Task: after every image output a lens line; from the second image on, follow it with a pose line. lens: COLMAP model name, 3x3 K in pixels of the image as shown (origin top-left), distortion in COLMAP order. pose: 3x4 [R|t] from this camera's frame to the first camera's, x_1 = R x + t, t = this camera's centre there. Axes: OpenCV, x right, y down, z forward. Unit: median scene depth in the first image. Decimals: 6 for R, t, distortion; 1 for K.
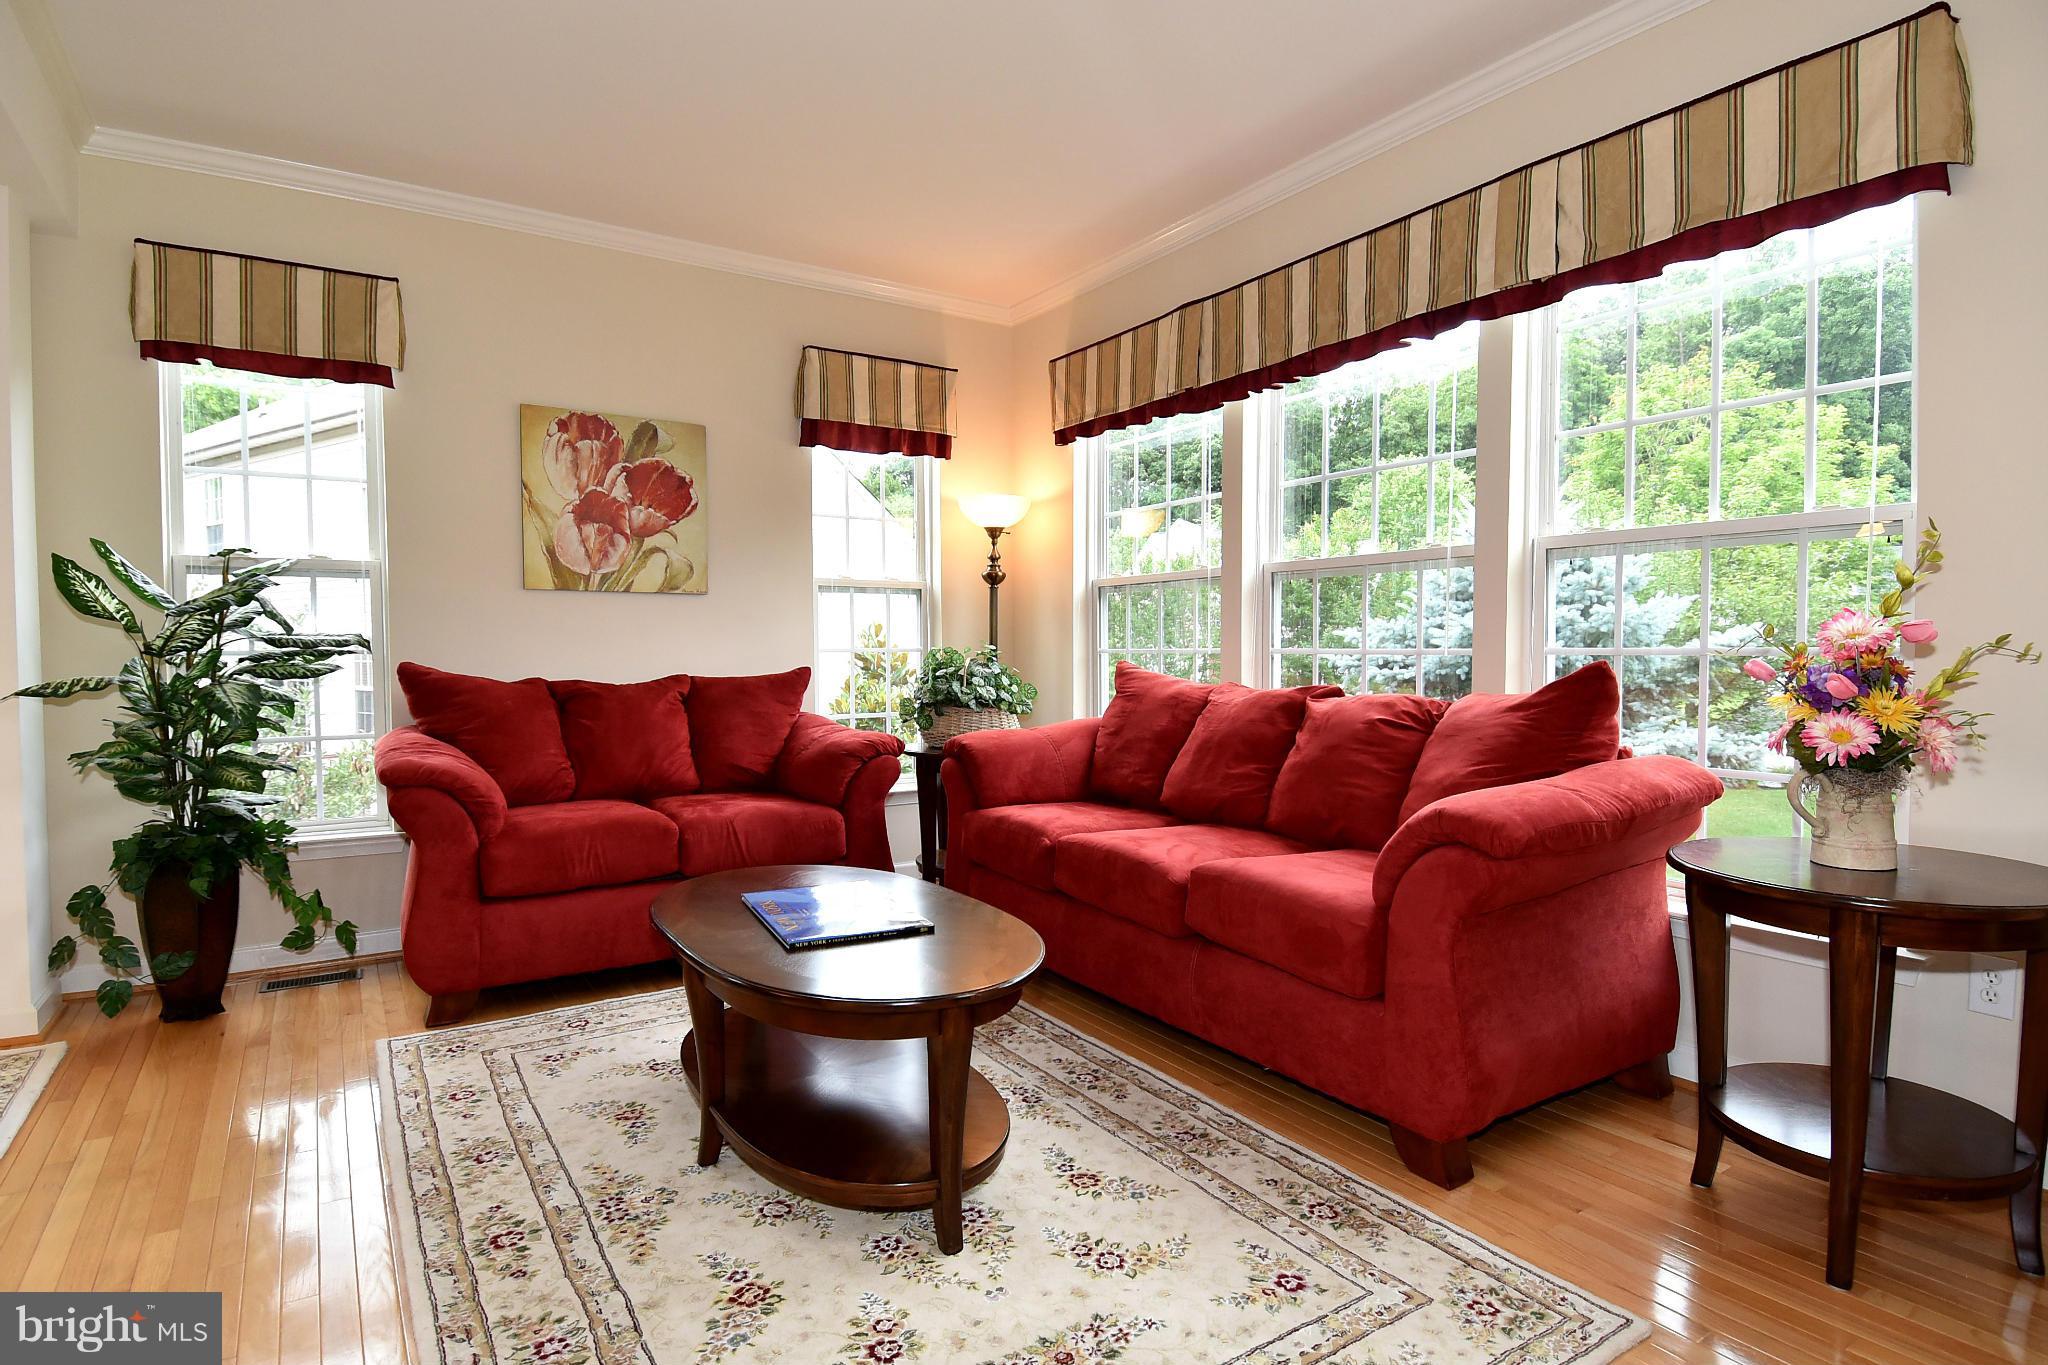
lens RADIAL K [[1063.9, 0, 1017.1], [0, 1063.9, 683.9], [0, 0, 1]] dist [0.051895, -0.054366]
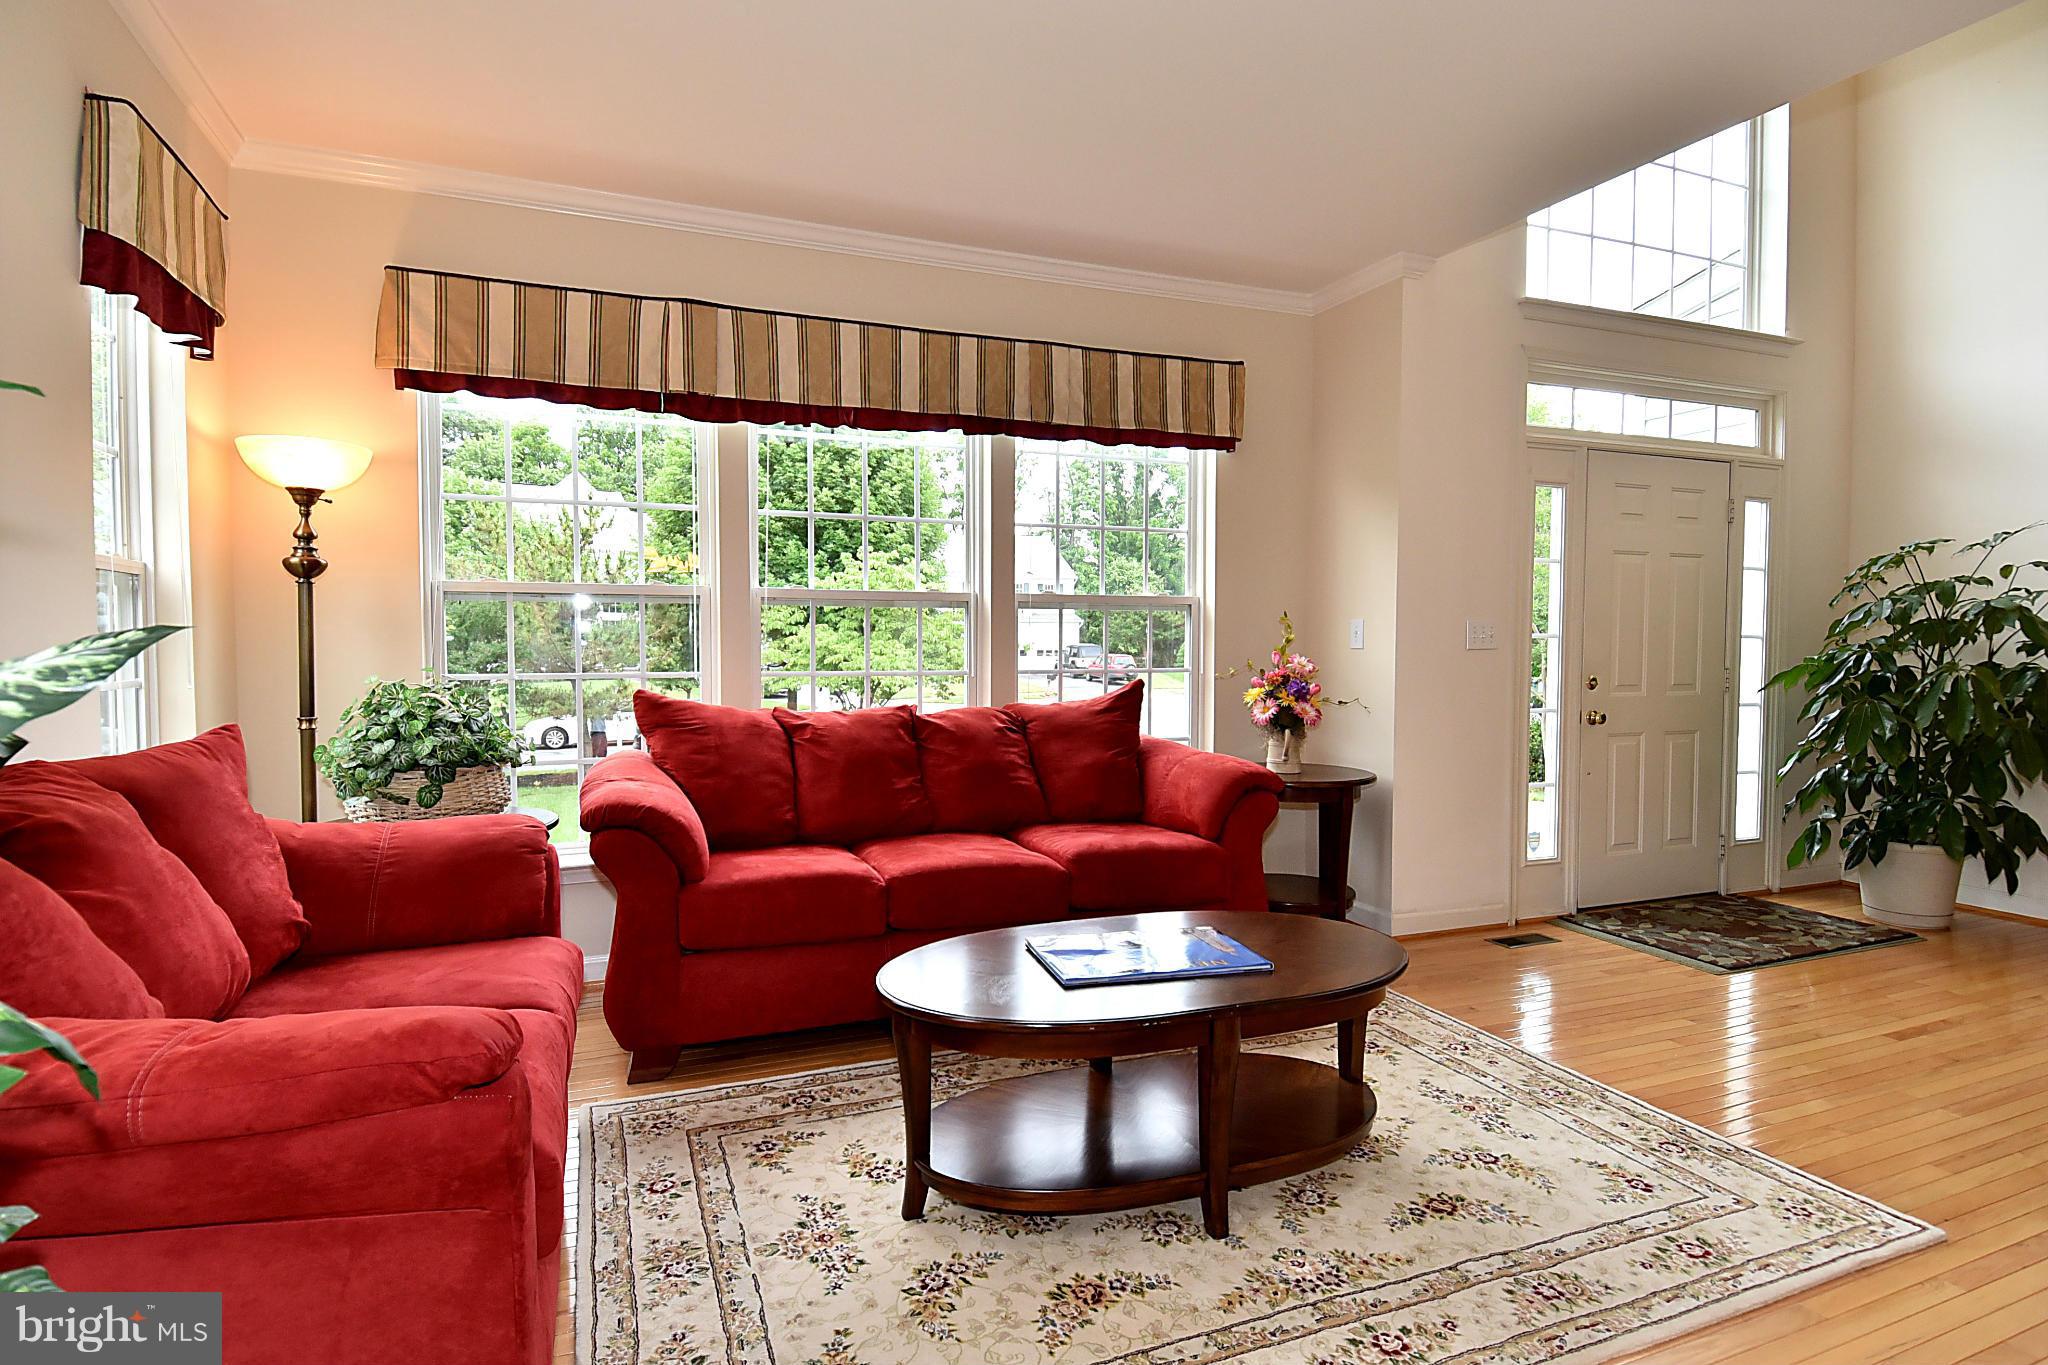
lens RADIAL K [[1063.9, 0, 1017.1], [0, 1063.9, 683.9], [0, 0, 1]] dist [0.051895, -0.054366]
pose [[0.191821, -0.035268, 0.980796, -0.802841], [0.030457, 0.999087, 0.029969, -0.049861], [-0.980957, 0.024123, 0.192720, 0.633189]]
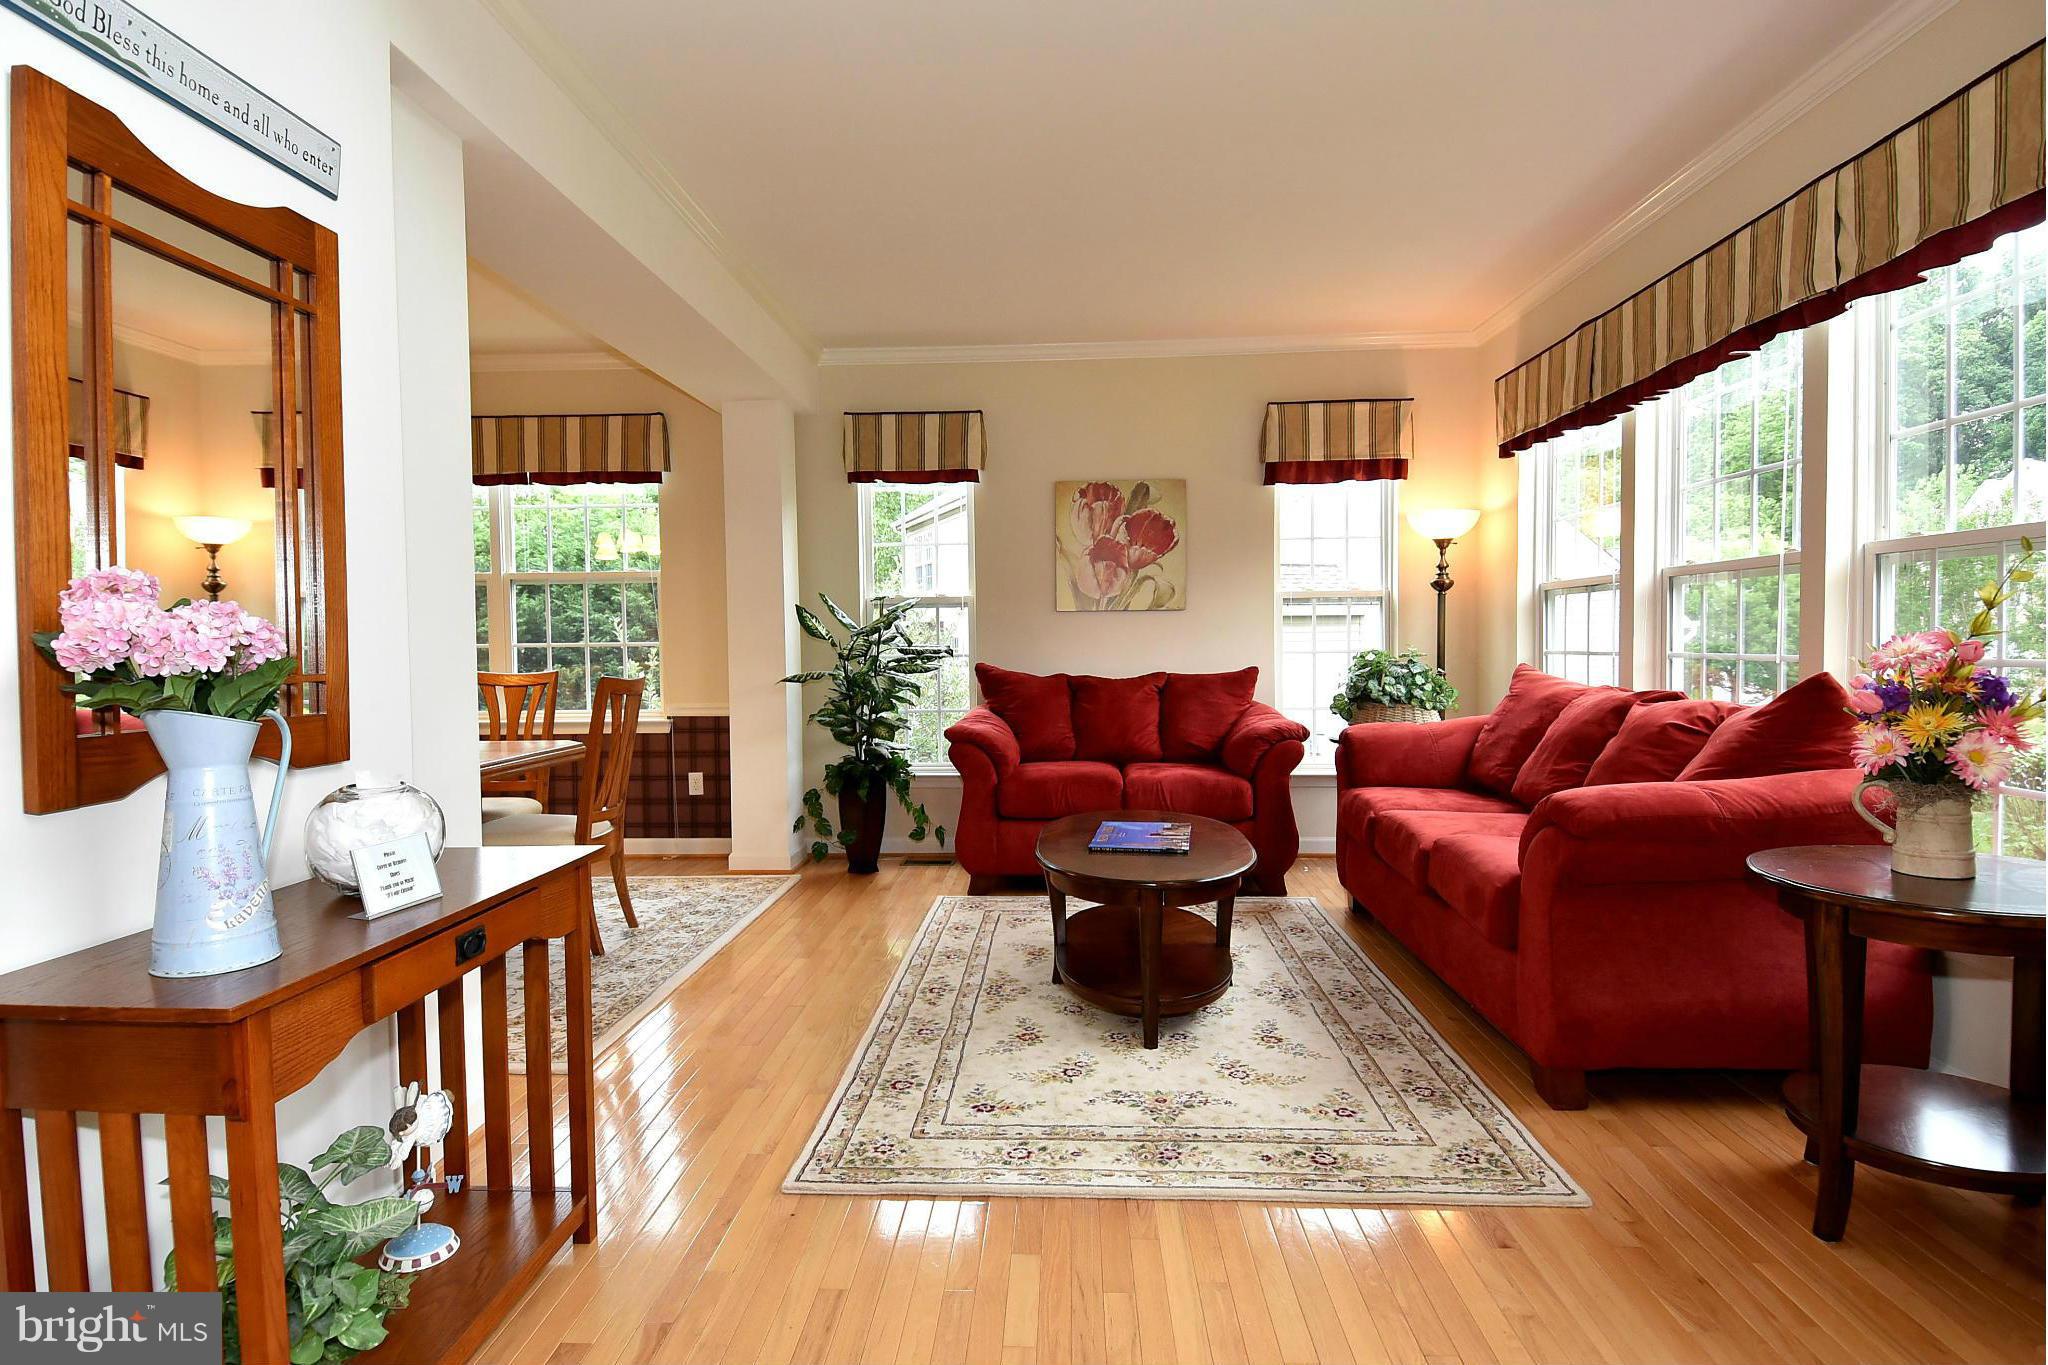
lens RADIAL K [[1072.5, 0, 1016.4], [0, 1072.5, 681.0], [0, 0, 1]] dist [0.057194, -0.061847]
pose [[0.810244, 0.015108, -0.585898, 0.382666], [-0.011188, 0.999884, 0.010311, -0.011097], [0.585986, -0.001799, 0.810319, -0.213130]]
